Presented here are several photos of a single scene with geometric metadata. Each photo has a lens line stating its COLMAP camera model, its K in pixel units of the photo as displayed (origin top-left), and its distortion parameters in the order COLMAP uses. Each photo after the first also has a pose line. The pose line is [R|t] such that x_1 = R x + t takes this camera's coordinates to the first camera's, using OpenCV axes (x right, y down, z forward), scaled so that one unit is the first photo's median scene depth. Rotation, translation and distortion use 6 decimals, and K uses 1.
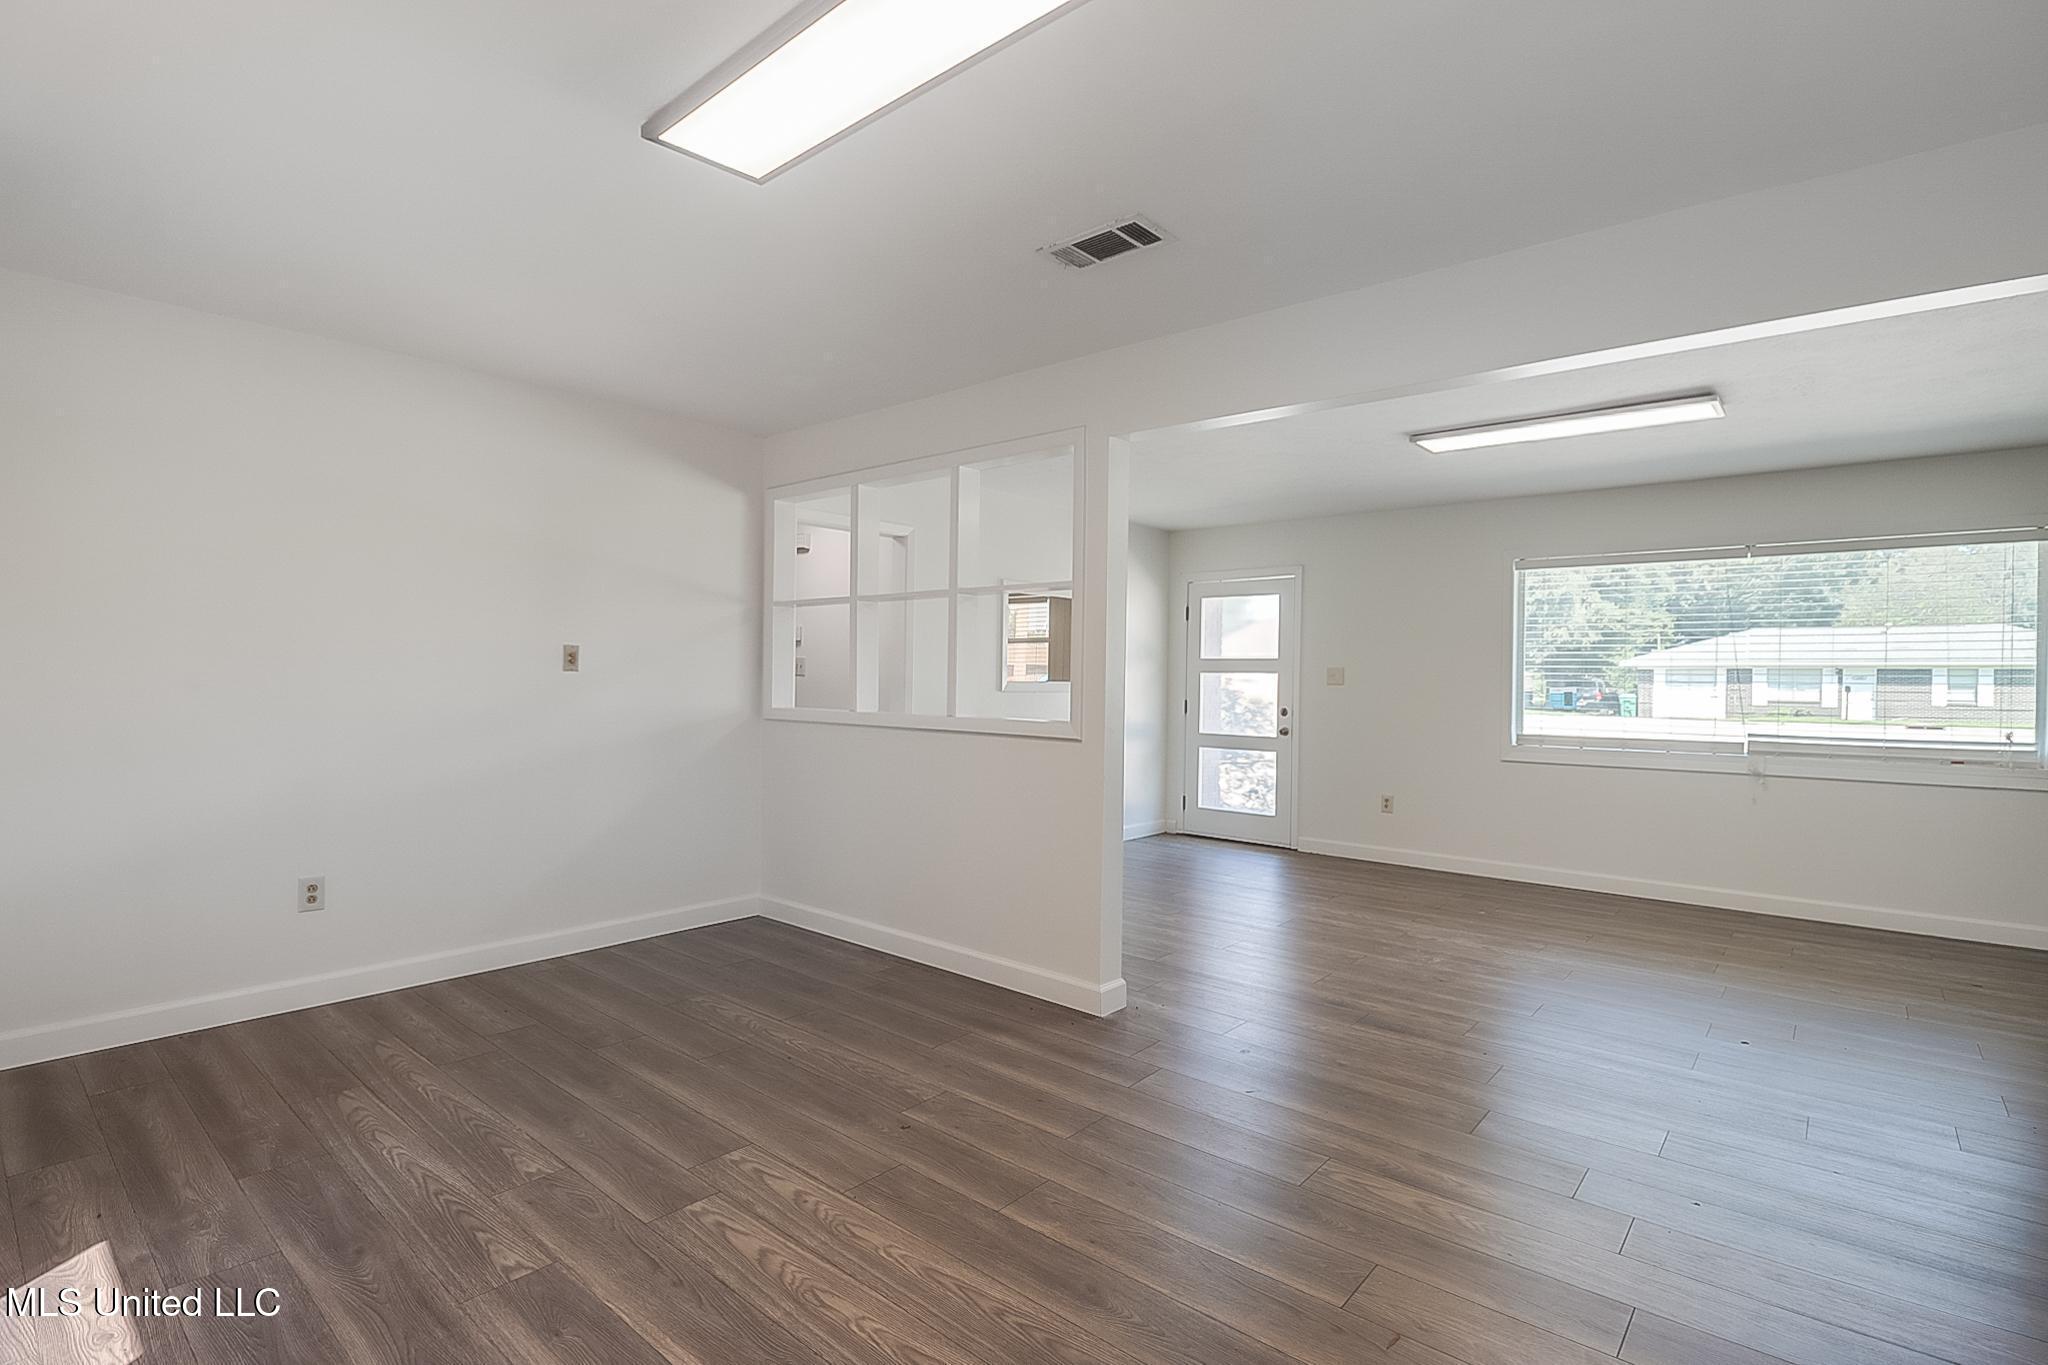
lens RADIAL K [[991.4, 0, 997.7], [0, 991.4, 657.8], [0, 0, 1]] dist [-0.016275, -0.008208]
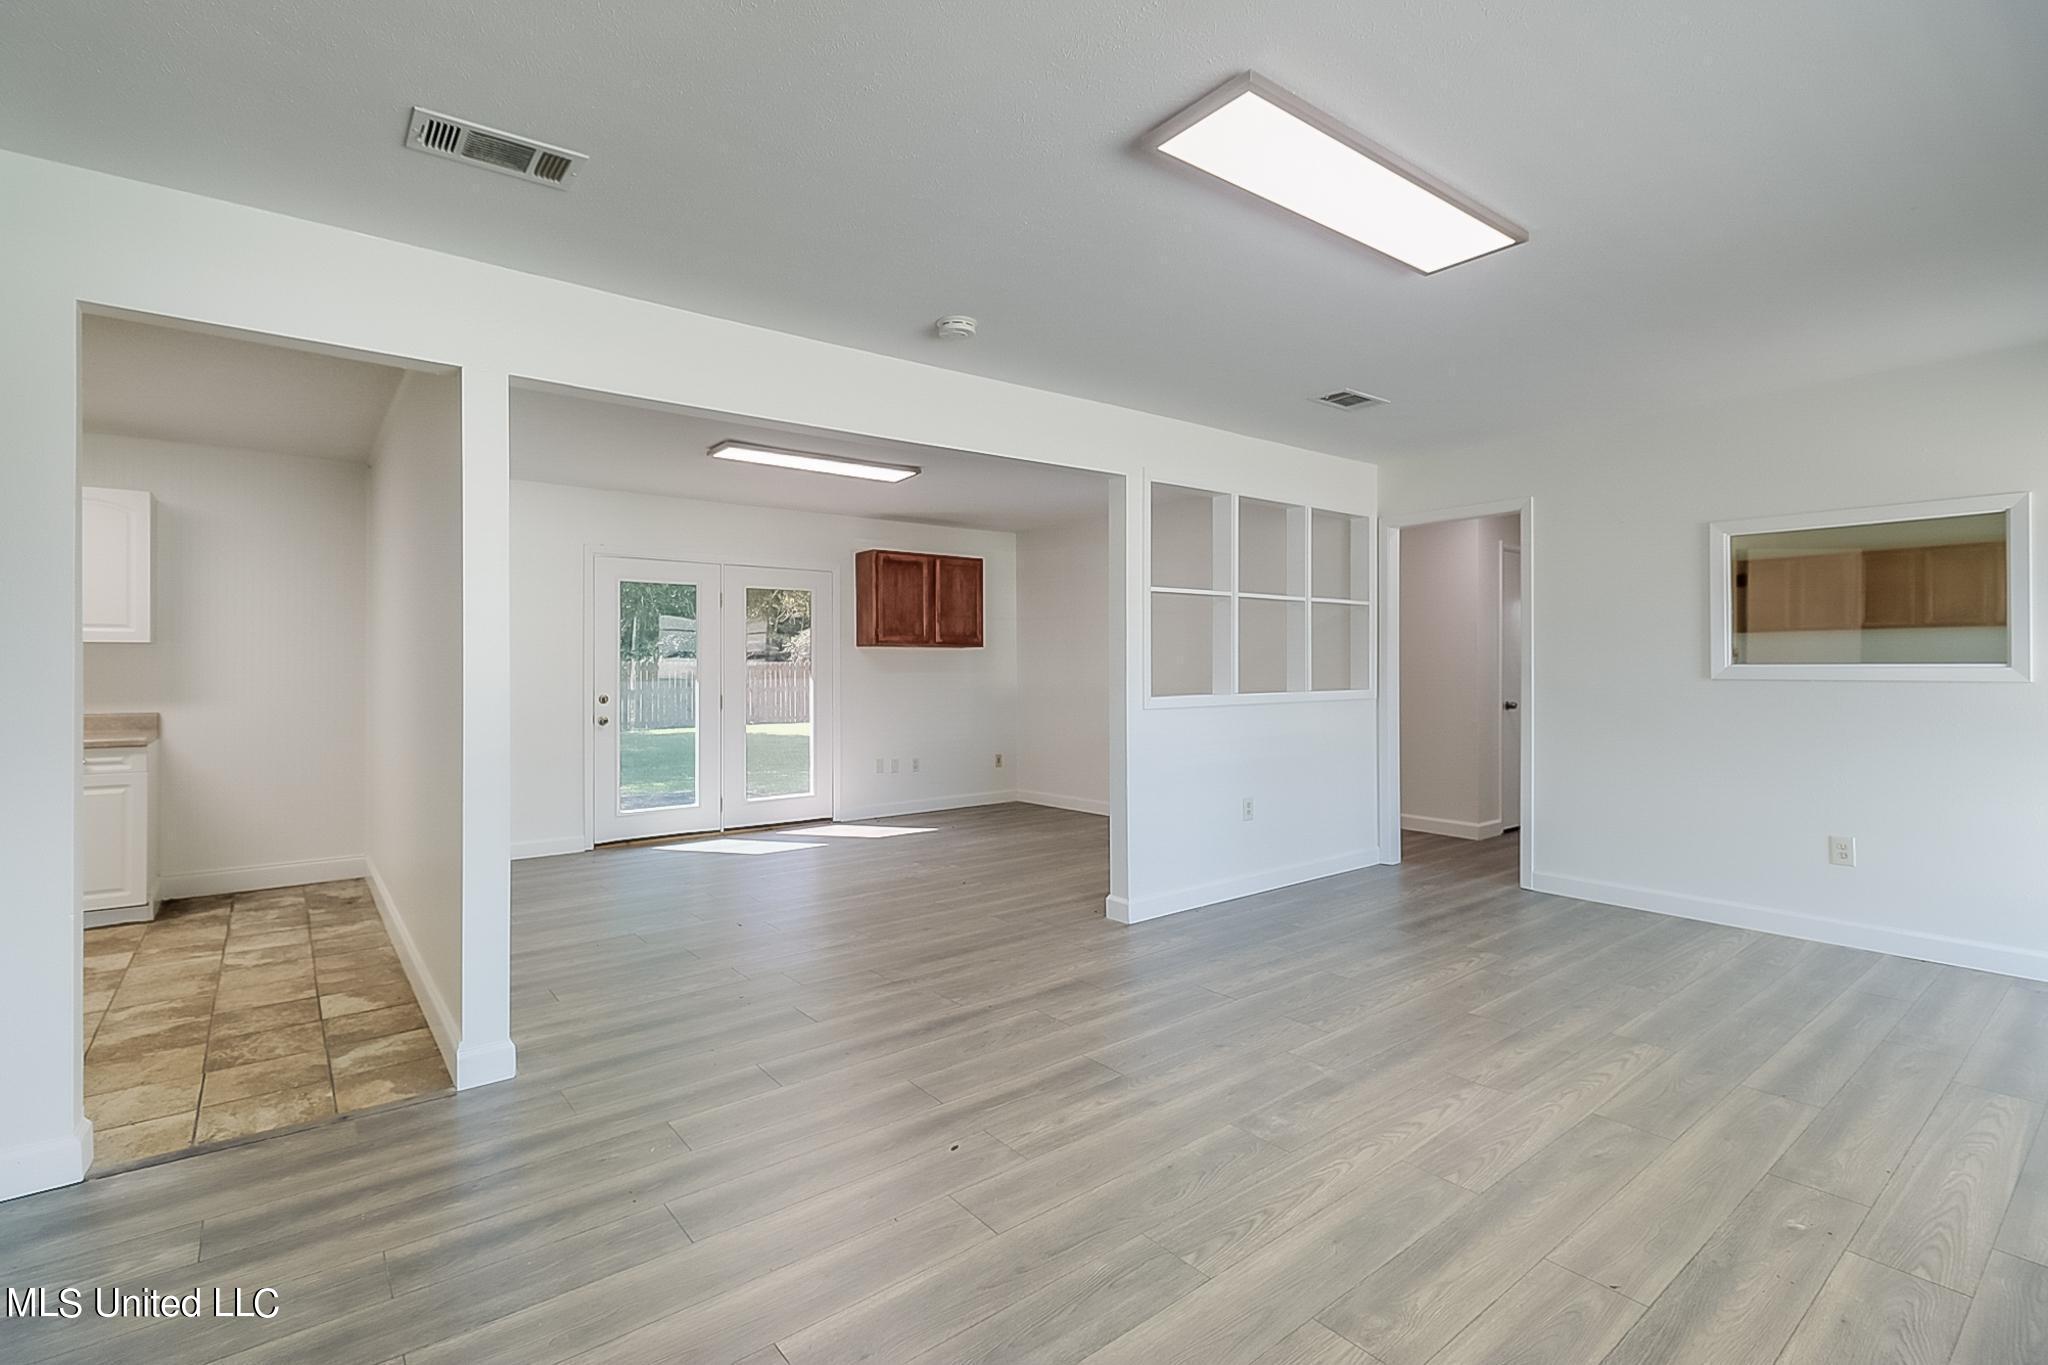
lens RADIAL K [[955.8, 0, 1034.7], [0, 955.8, 669.6], [0, 0, 1]] dist [-0.000677, -0.012572]
pose [[-0.161412, 0.001388, -0.986886, 1.800051], [0.017701, 0.999842, -0.001489, 0.034009], [0.986728, -0.017709, -0.161412, 1.435160]]
